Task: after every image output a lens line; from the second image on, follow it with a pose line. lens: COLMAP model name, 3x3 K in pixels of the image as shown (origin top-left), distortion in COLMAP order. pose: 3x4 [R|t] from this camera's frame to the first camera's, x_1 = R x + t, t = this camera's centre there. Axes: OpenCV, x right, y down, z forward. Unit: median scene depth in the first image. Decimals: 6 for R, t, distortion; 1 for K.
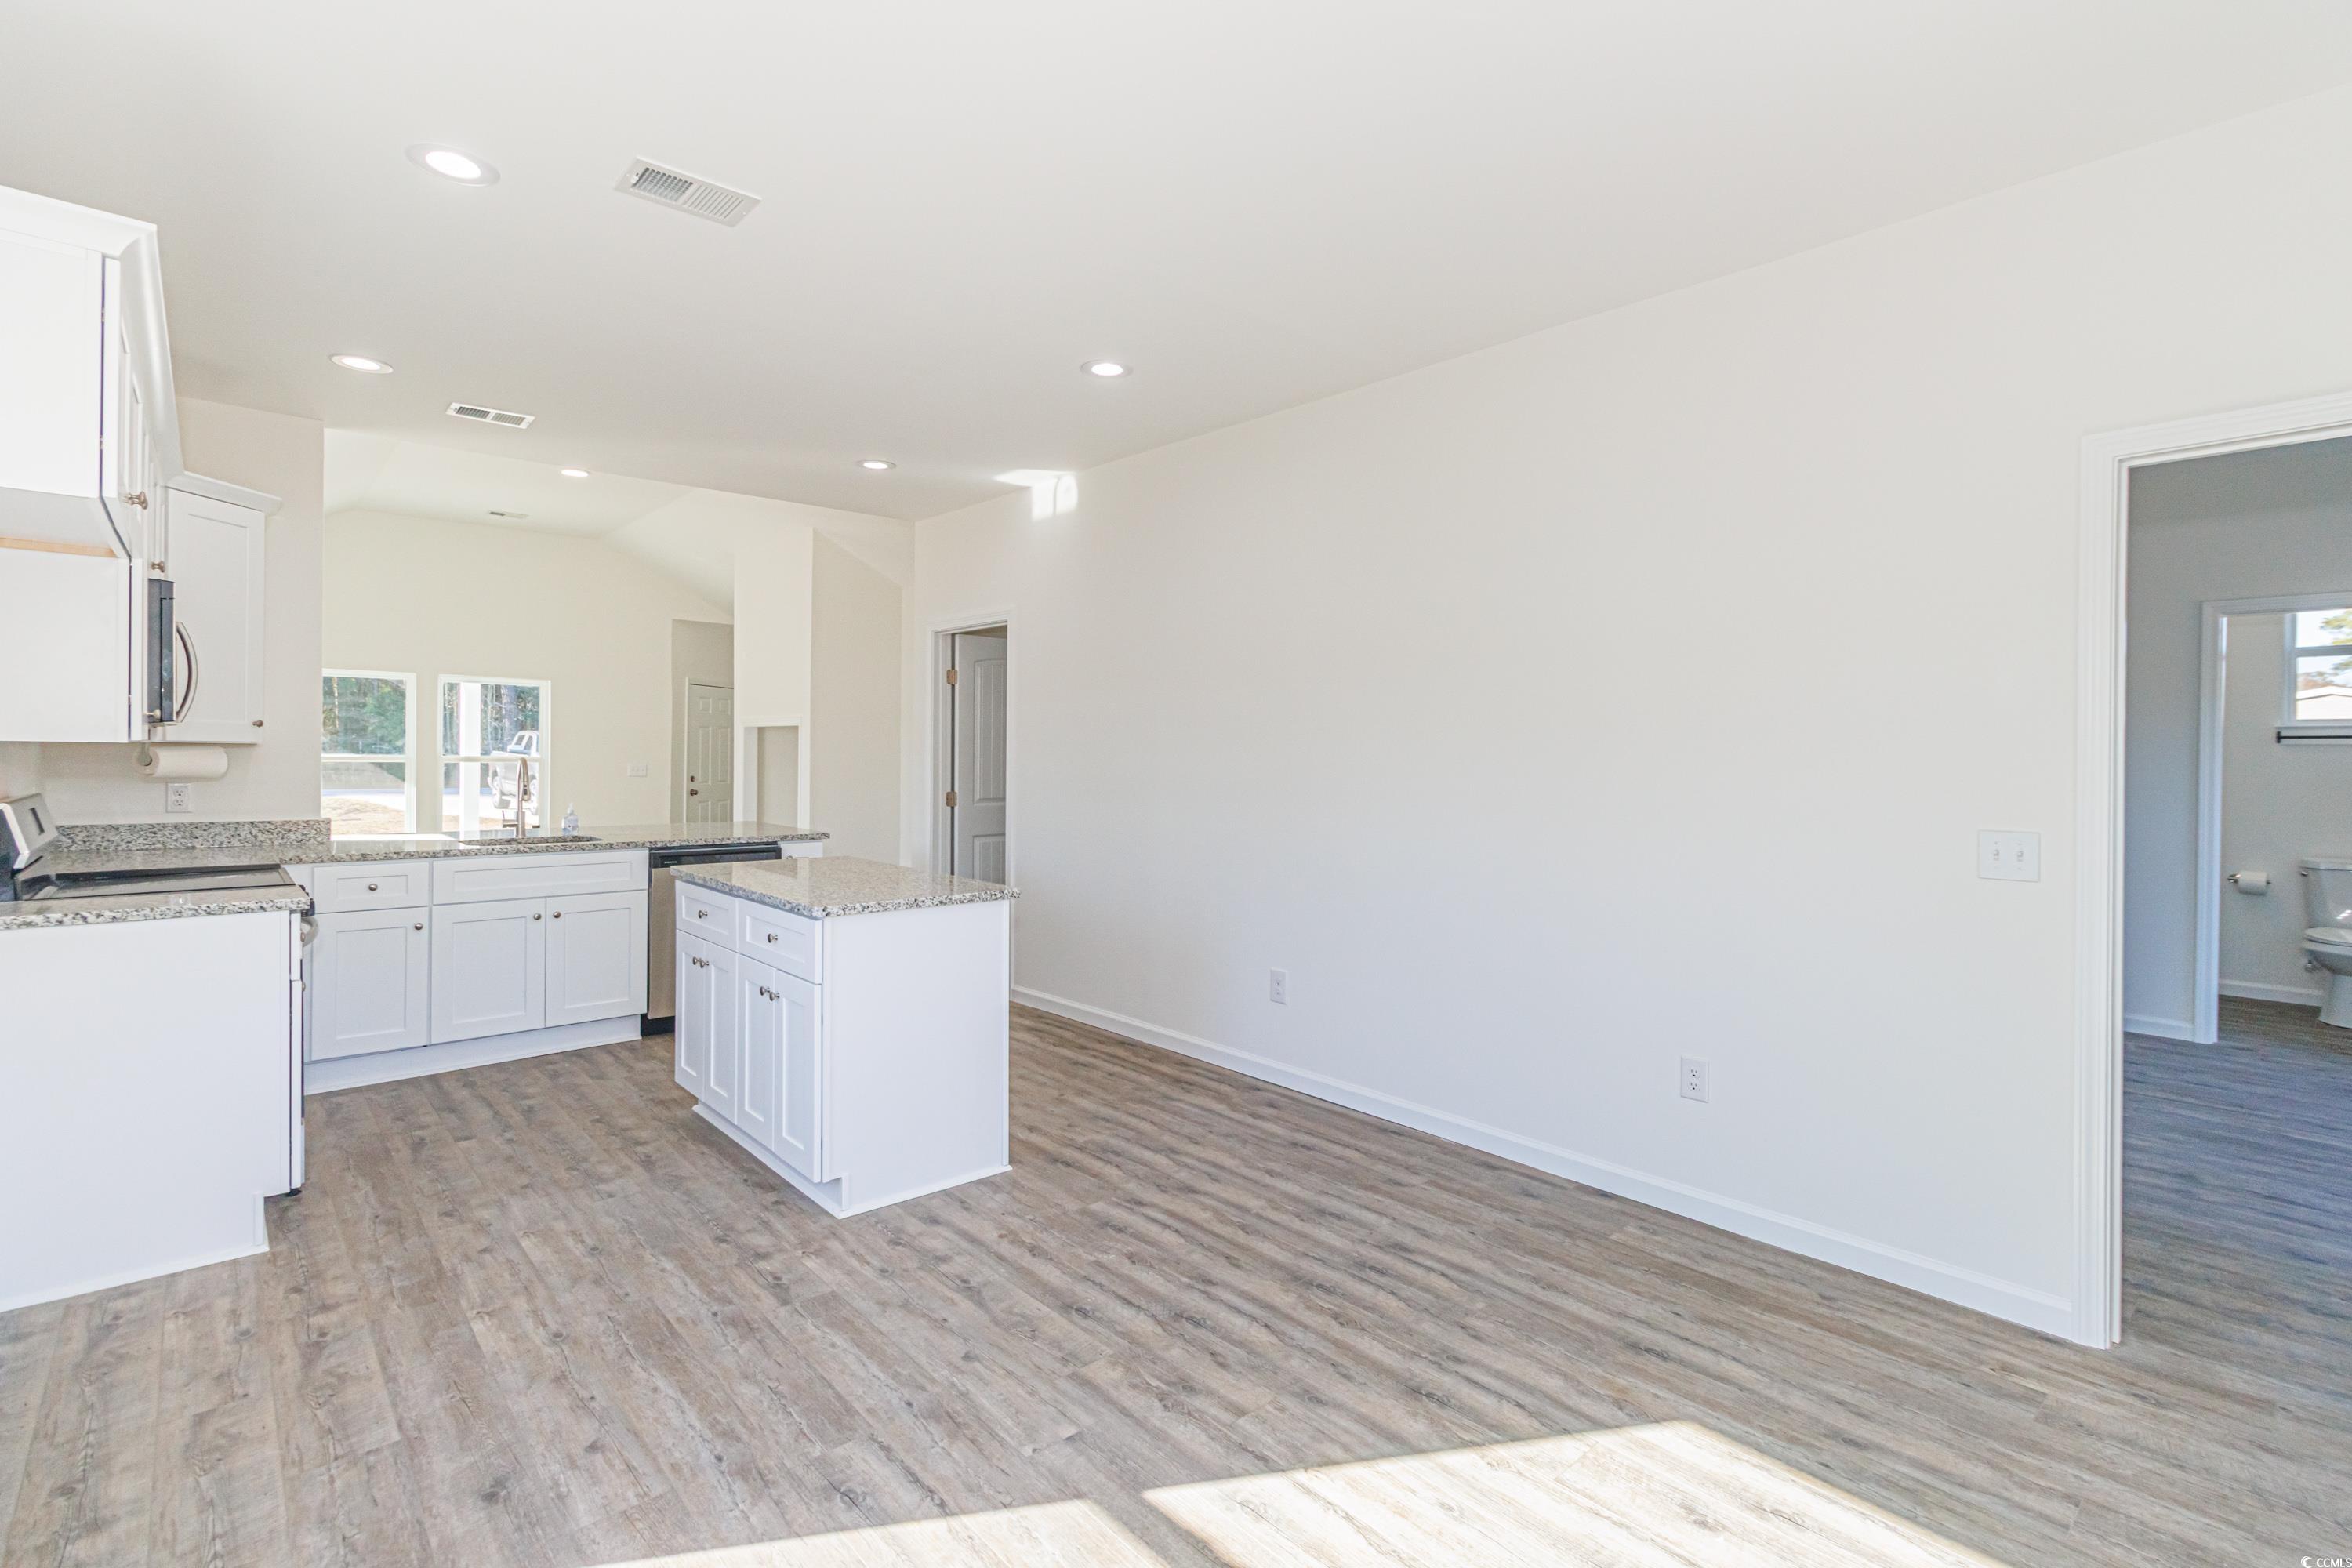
lens RADIAL K [[1081.1, 0, 1152.6], [0, 1081.1, 760.5], [0, 0, 1]] dist [0.001101, 0.001196]
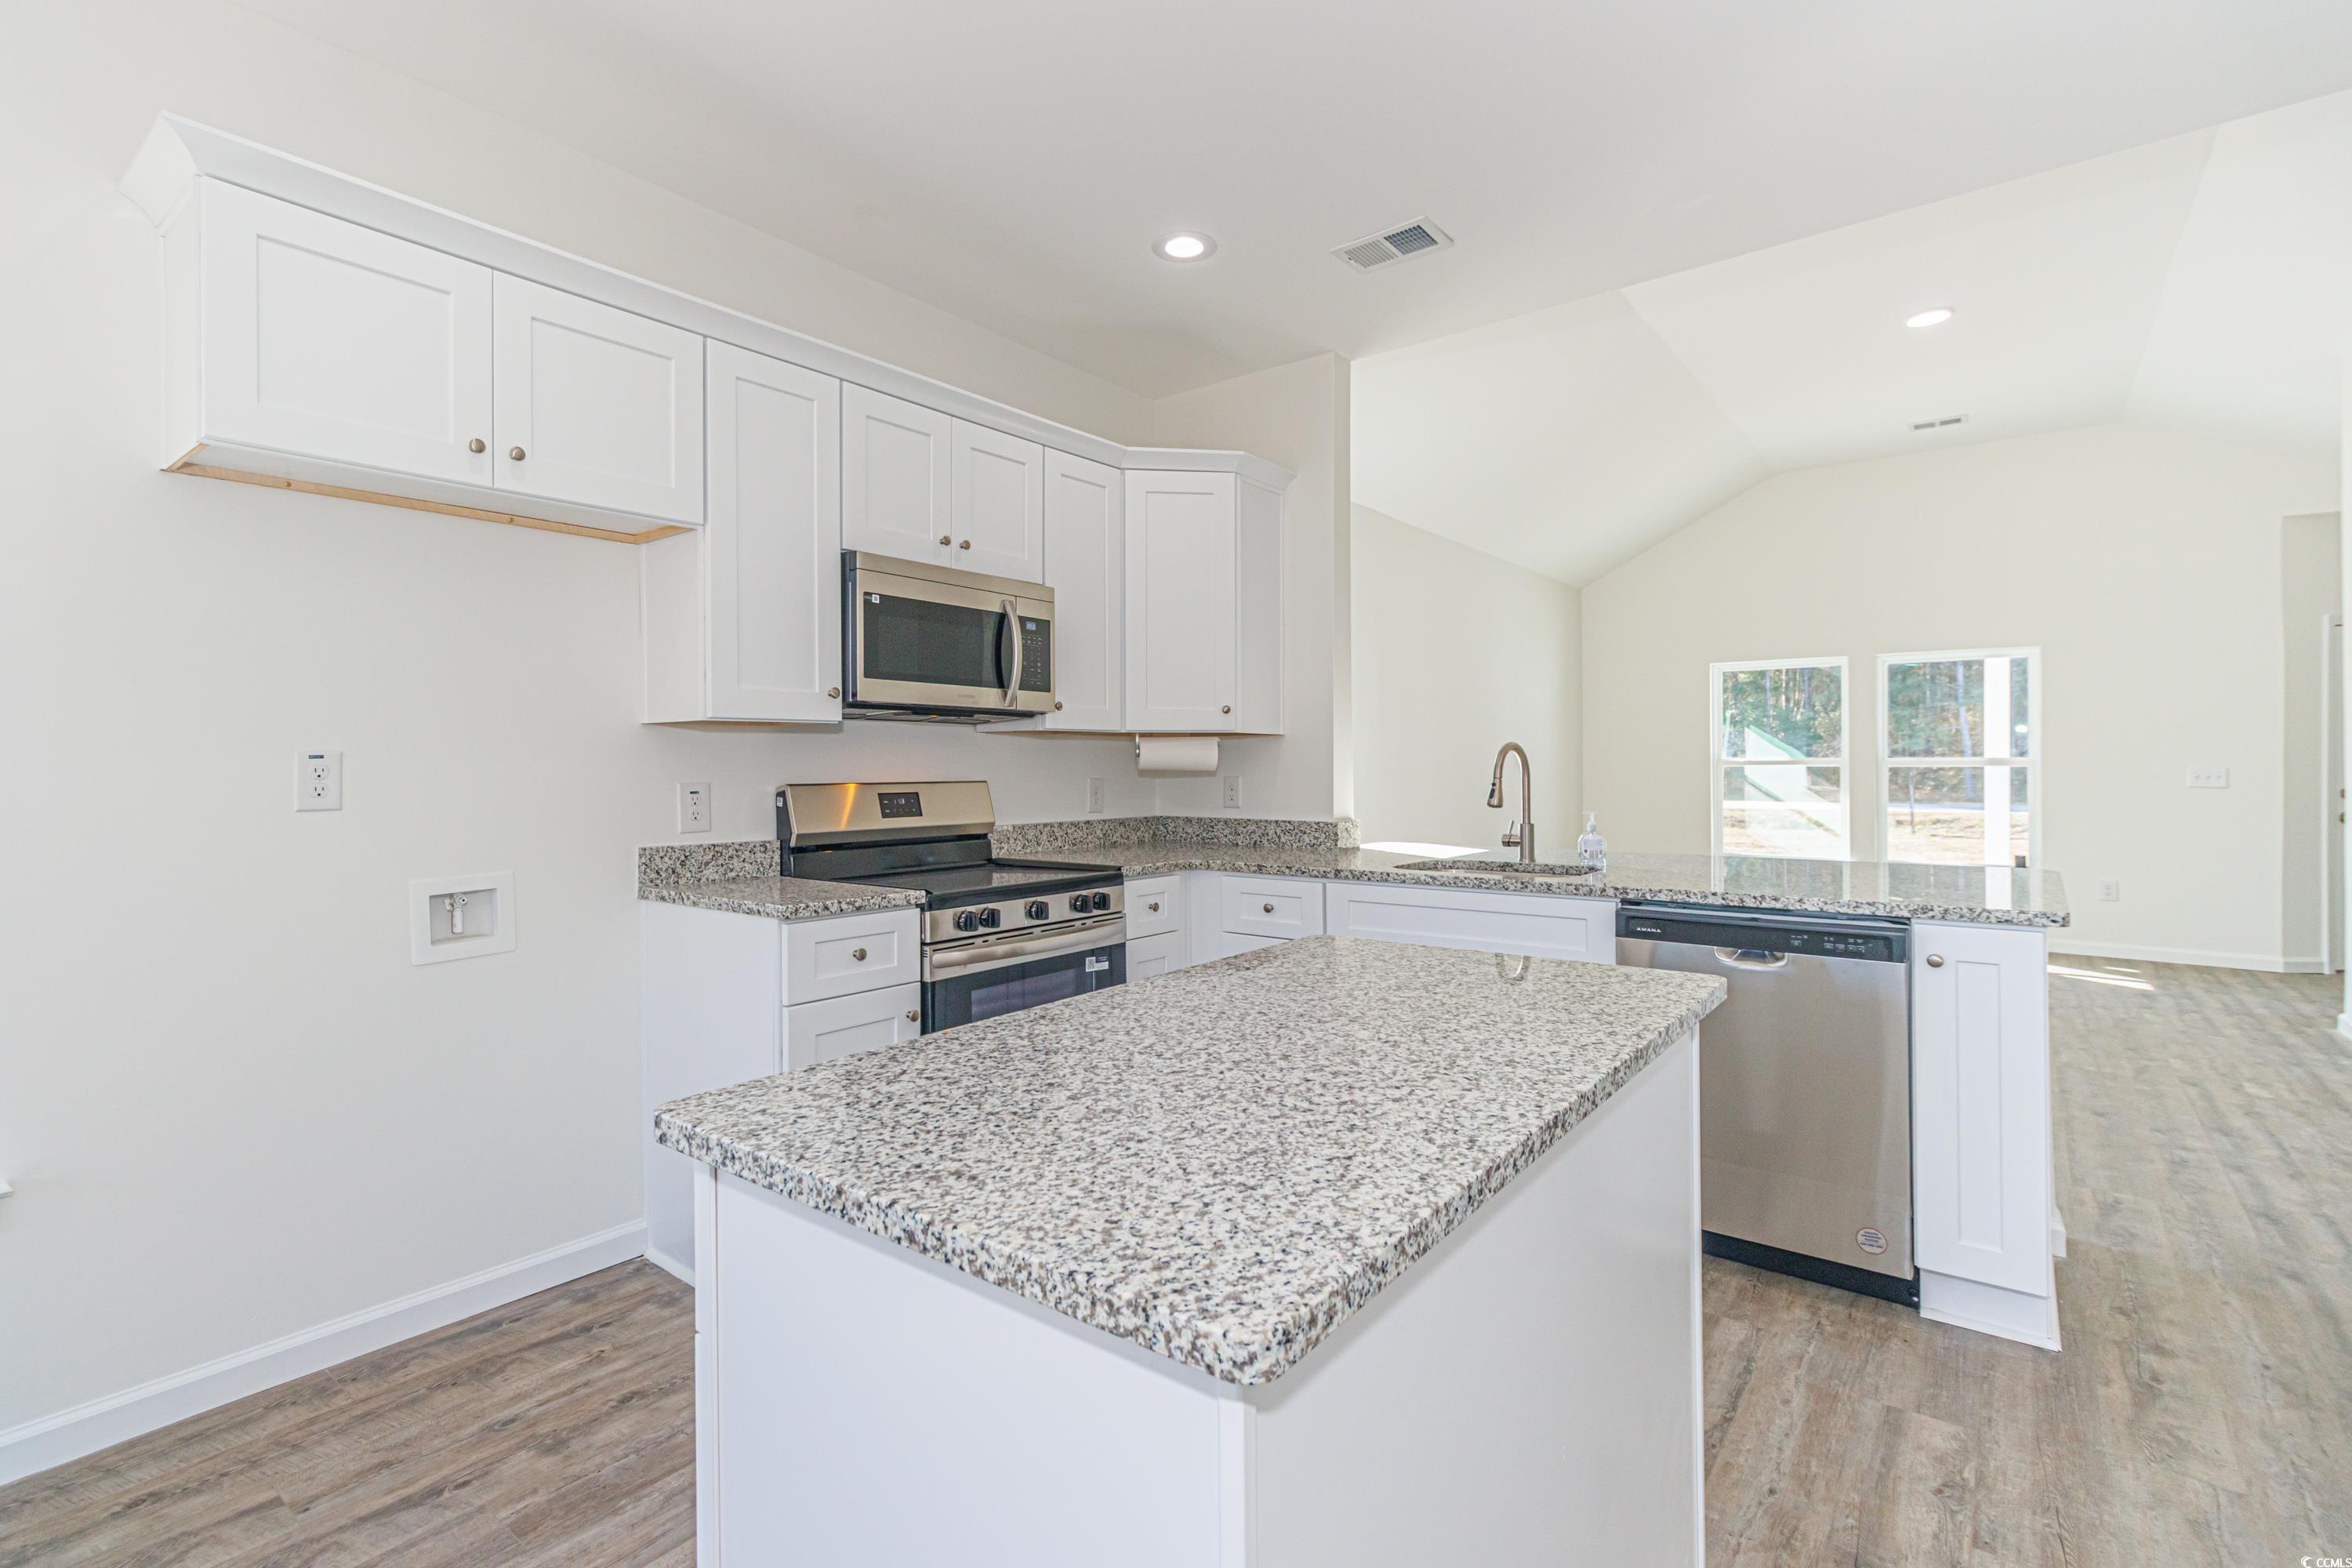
lens RADIAL K [[1081.1, 0, 1151.7], [0, 1081.1, 765.3], [0, 0, 1]] dist [0.001101, 0.001196]
pose [[0.180405, -0.011447, -0.983526, 0.046533], [0.000783, 0.999934, -0.011495, 0.025454], [0.983592, 0.001304, 0.180402, 0.904764]]
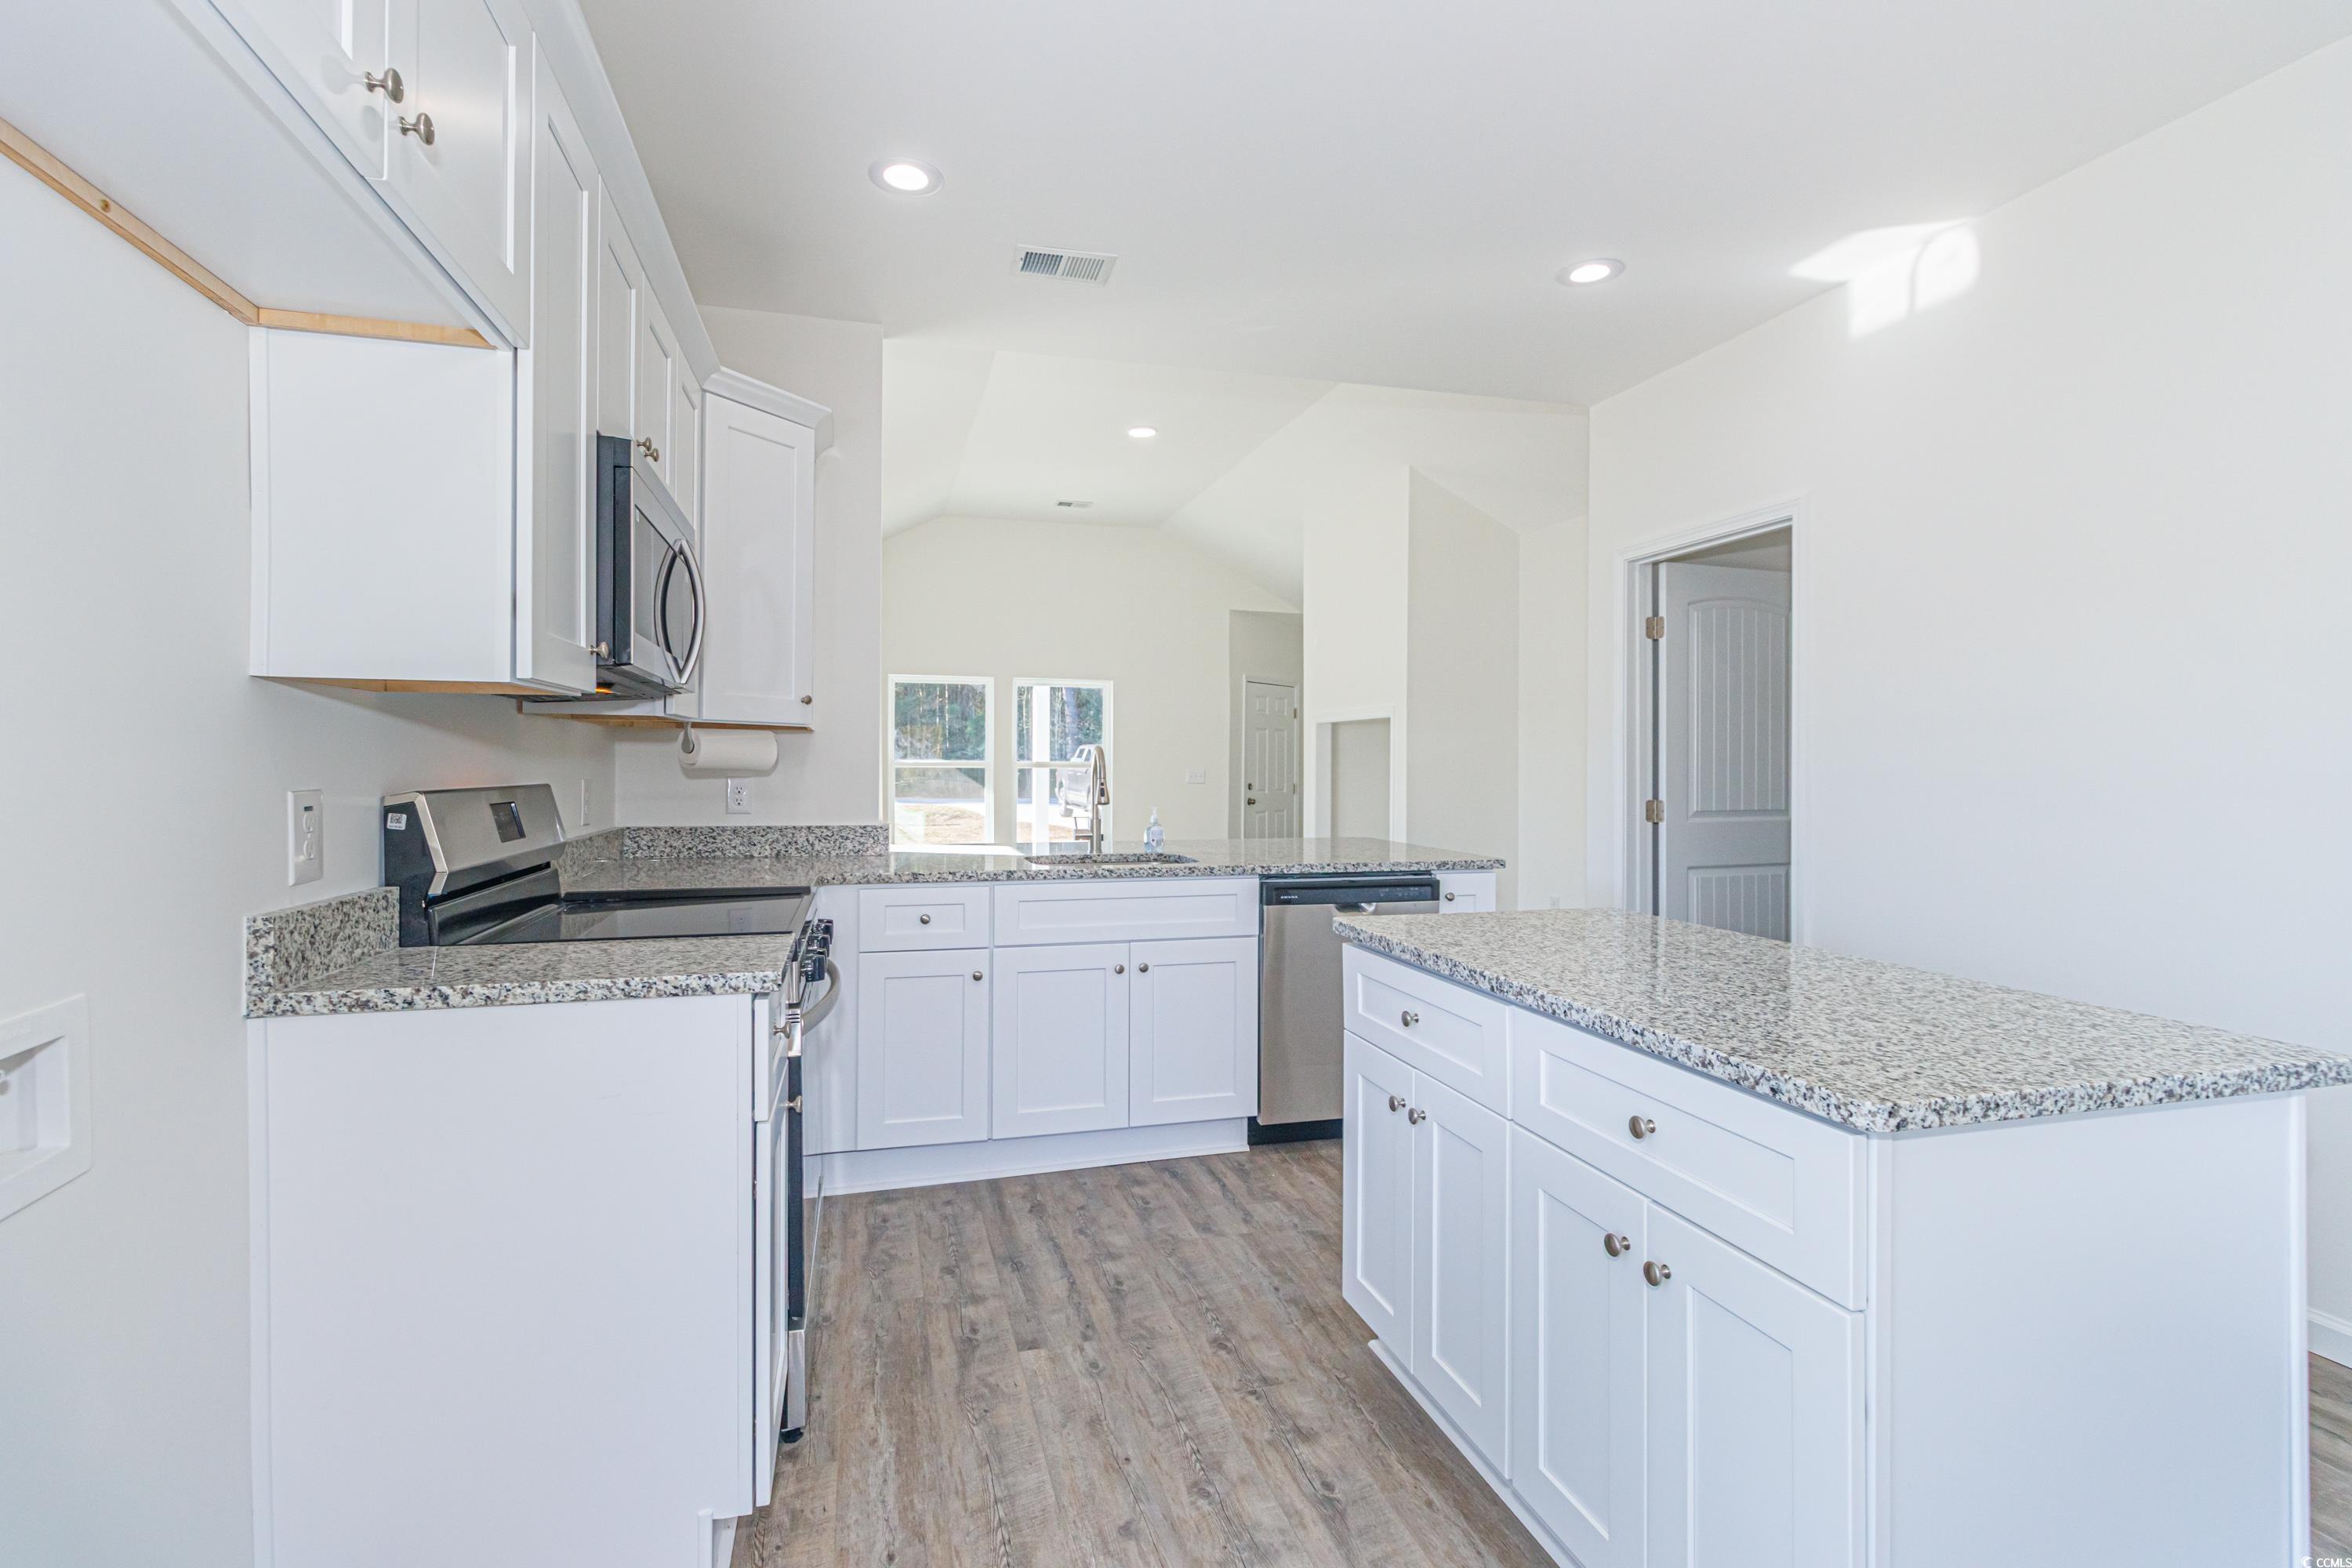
lens RADIAL K [[1081.1, 0, 1155.9], [0, 1081.1, 766.9], [0, 0, 1]] dist [0.001101, 0.001196]
pose [[0.896997, -0.005887, -0.441997, -0.300830], [0.002422, 0.999962, -0.008402, 0.024075], [0.442029, 0.006466, 0.896977, 0.482695]]
